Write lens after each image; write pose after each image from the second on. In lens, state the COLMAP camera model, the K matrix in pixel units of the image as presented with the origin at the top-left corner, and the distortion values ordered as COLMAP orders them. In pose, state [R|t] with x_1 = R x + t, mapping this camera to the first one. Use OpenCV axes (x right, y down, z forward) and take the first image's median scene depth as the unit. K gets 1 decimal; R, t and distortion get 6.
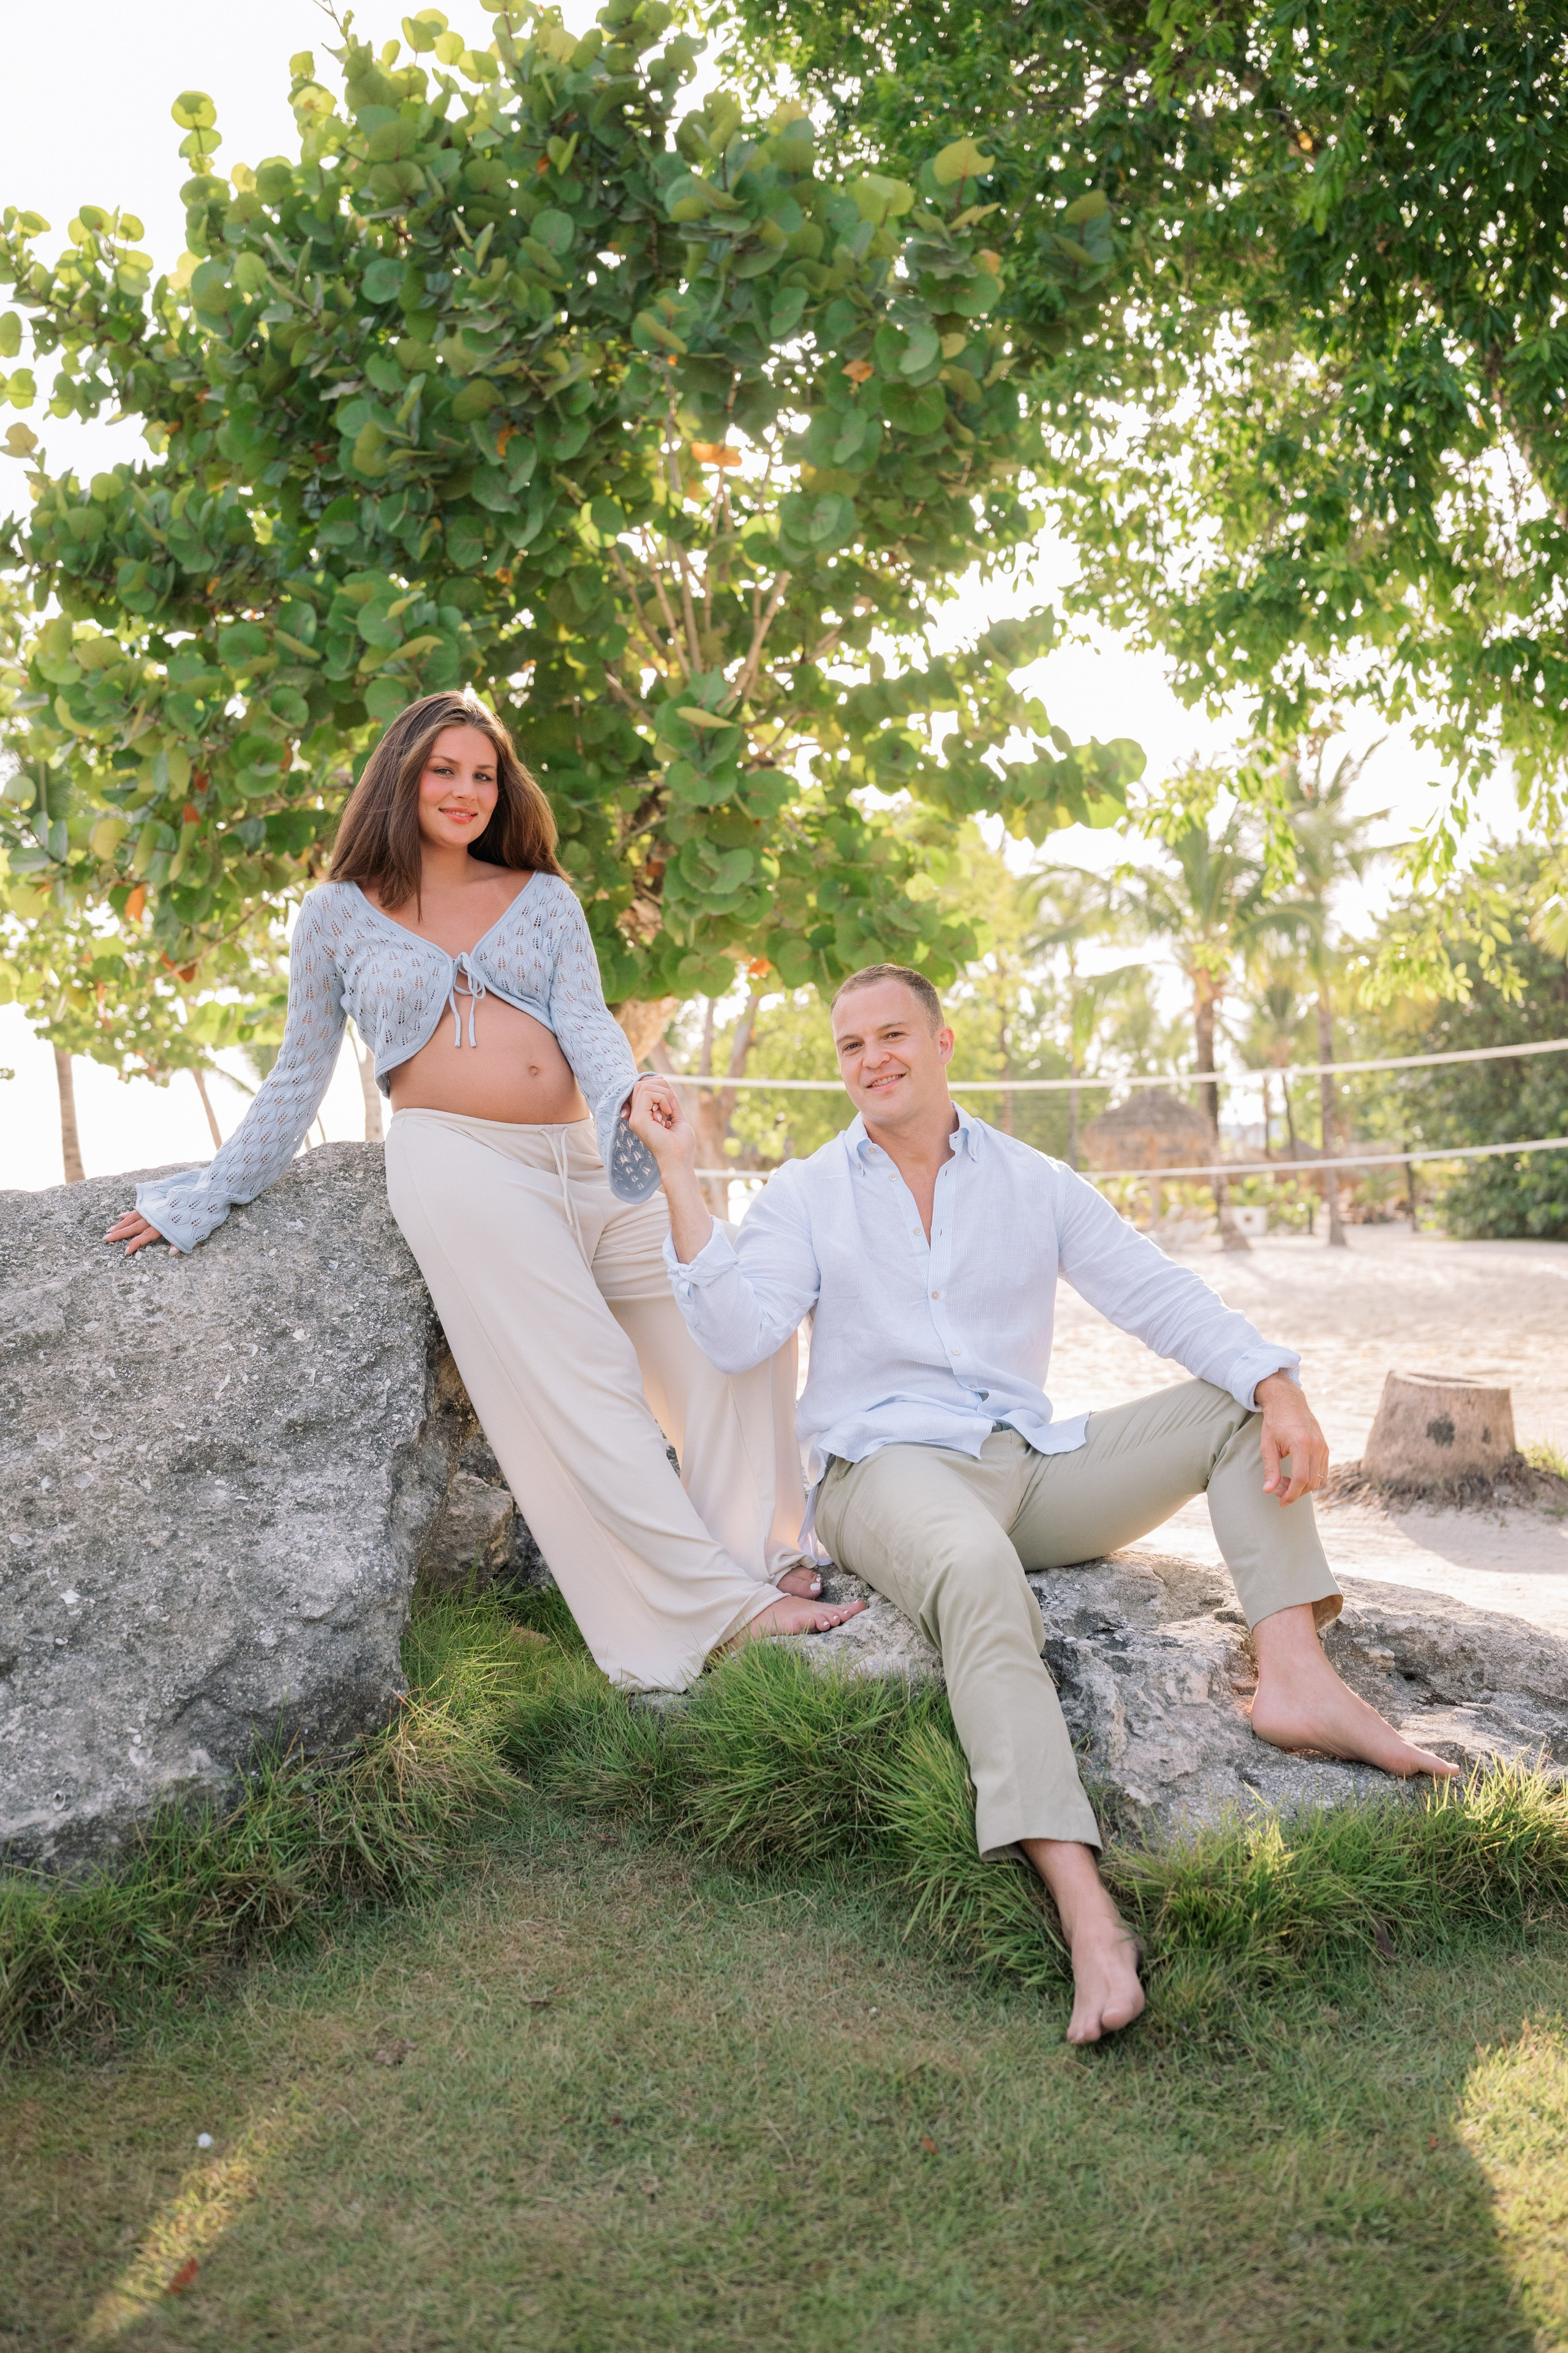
lens RADIAL K [[2214.6, 0, 788.8], [0, 2214.6, 1176.1], [0, 0, 1]] dist [0.003733, -0.012926]
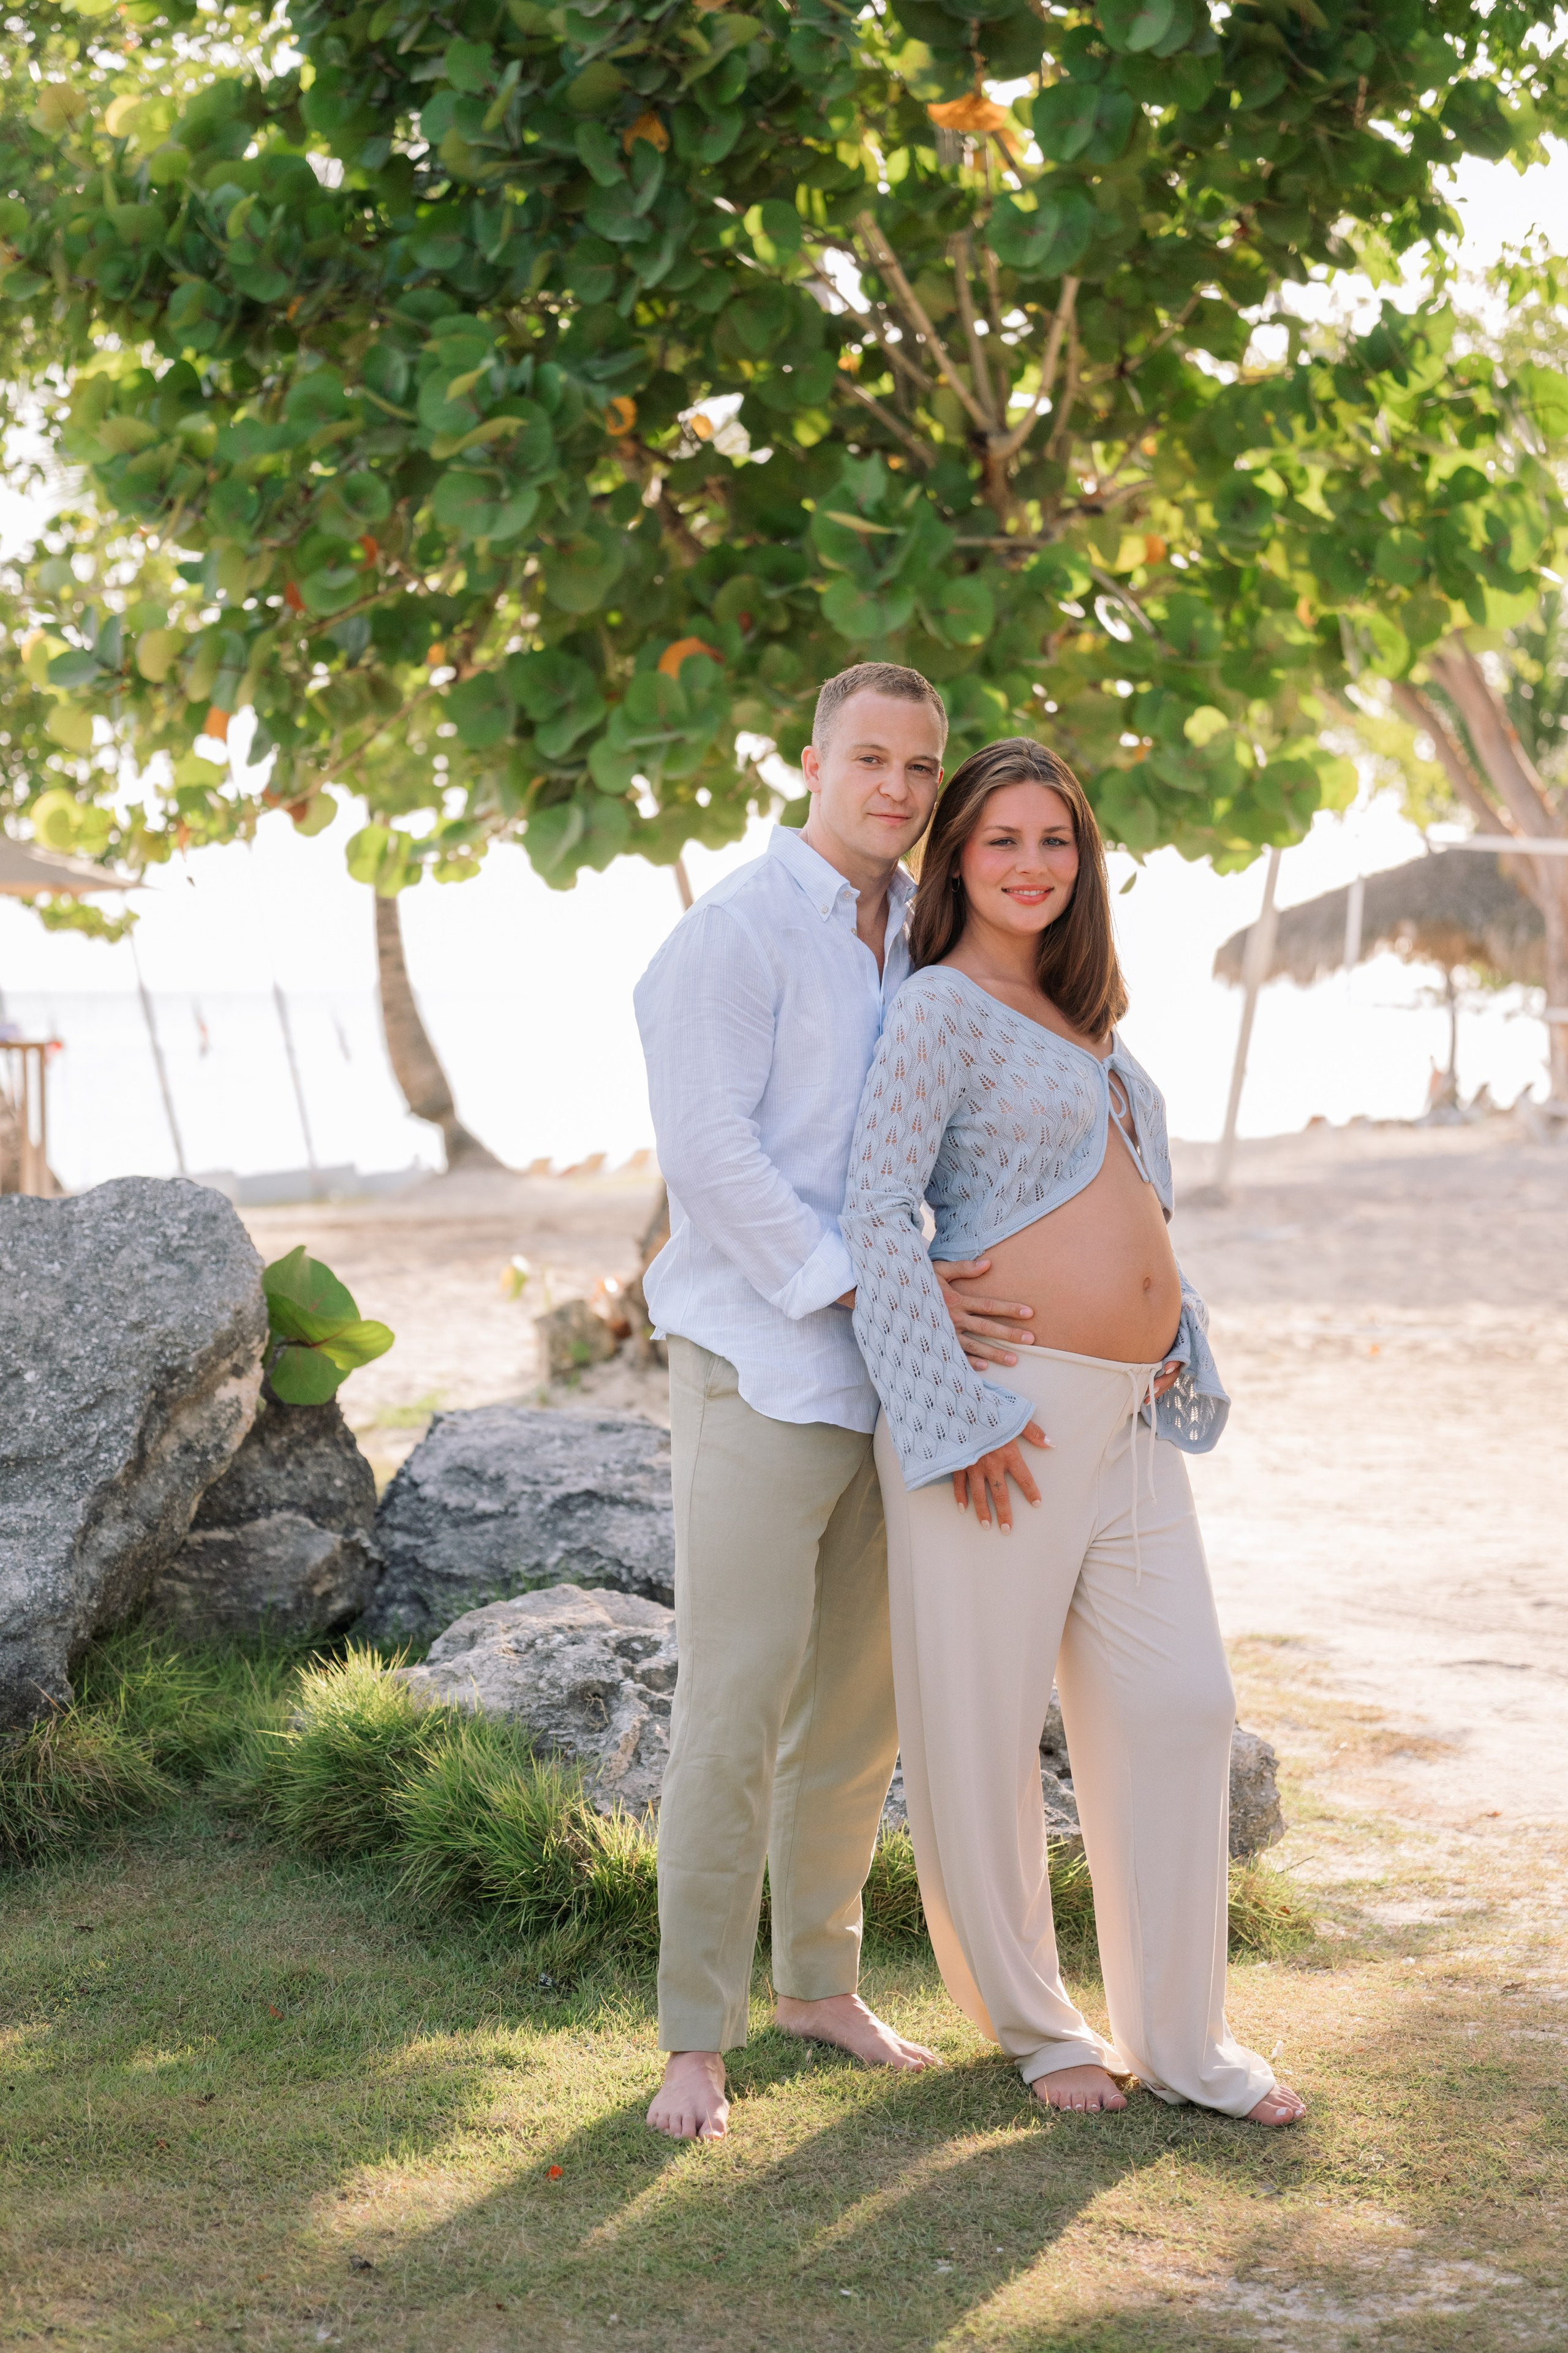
lens RADIAL K [[4454.7, 0, 784.0], [0, 4454.7, 1176.5], [0, 0, 1]] dist [0.005799, -0.382433]
pose [[0.968401, 0.025001, -0.248143, 0.684244], [-0.012010, 0.998483, 0.053729, -0.149334], [0.249110, -0.049051, 0.967232, -1.021436]]
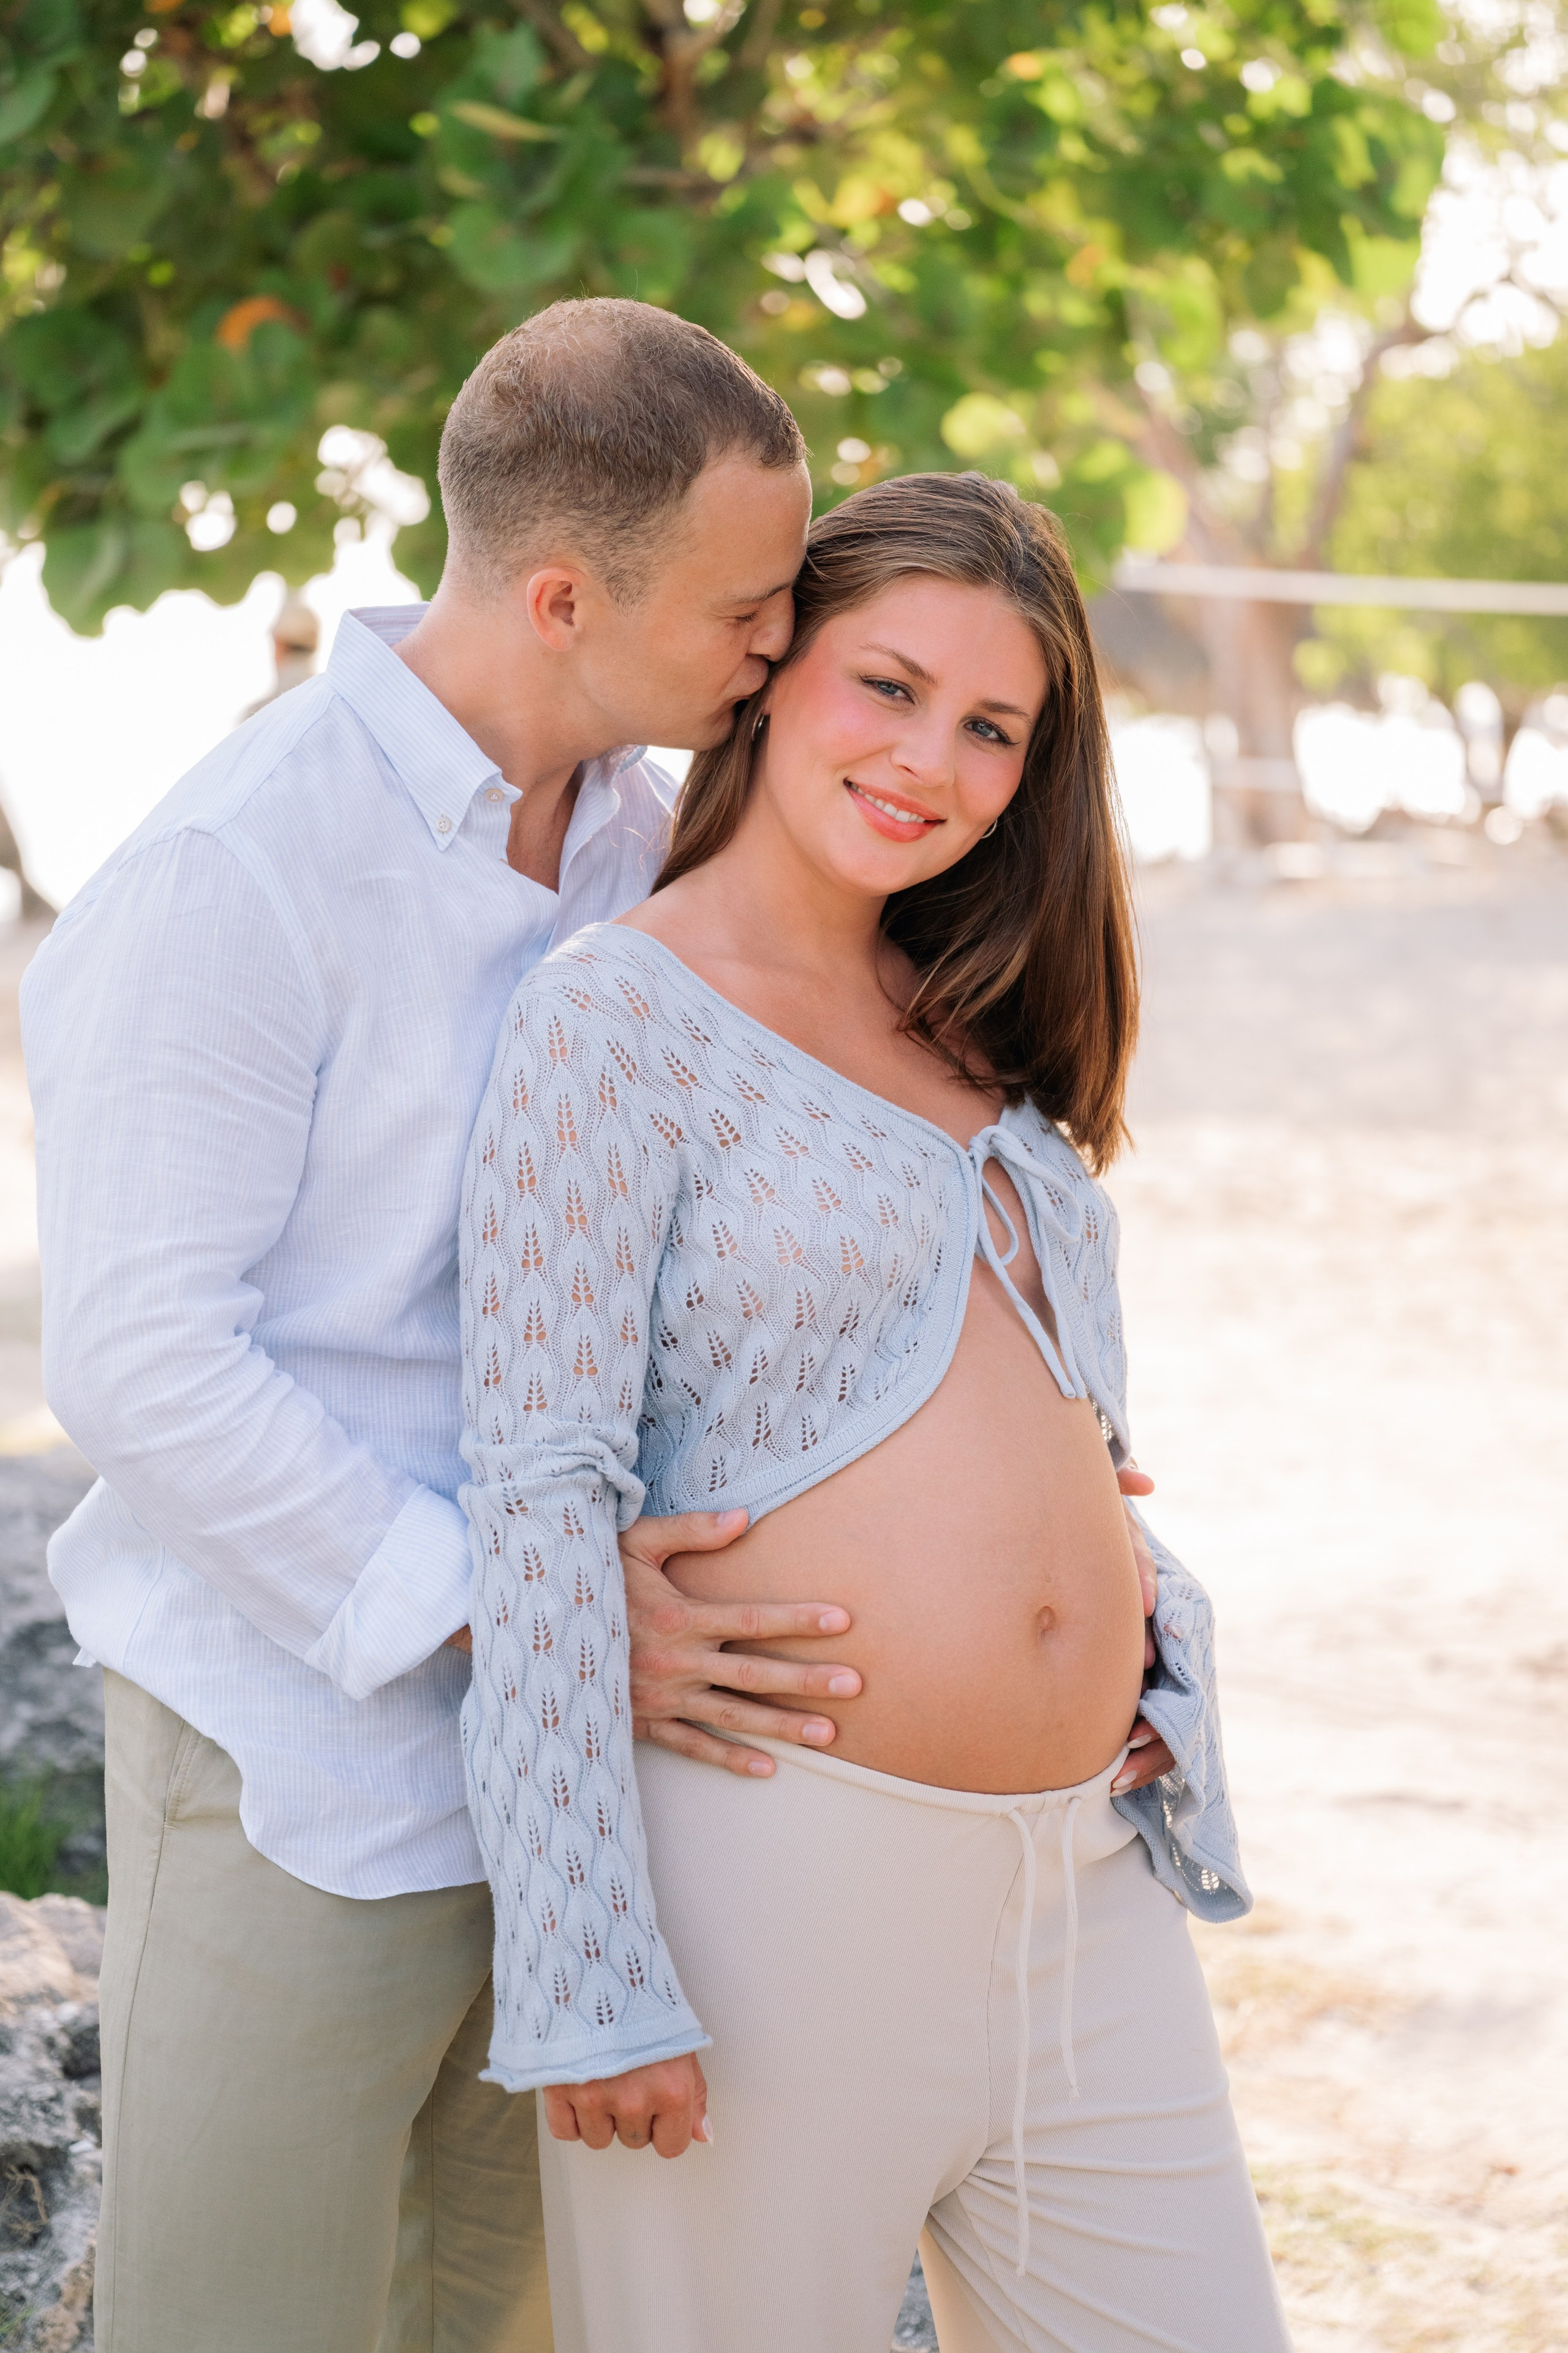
lens RADIAL K [[4577.1, 0, 787.0], [0, 4577.1, 1167.0], [0, 0, 1]] dist [-0.025524, 0.031059]
pose [[0.985646, 0.042078, -0.163497, 0.468037], [-0.024378, 0.993766, 0.108792, -0.181895], [0.167056, -0.103245, 0.980527, -0.155222]]
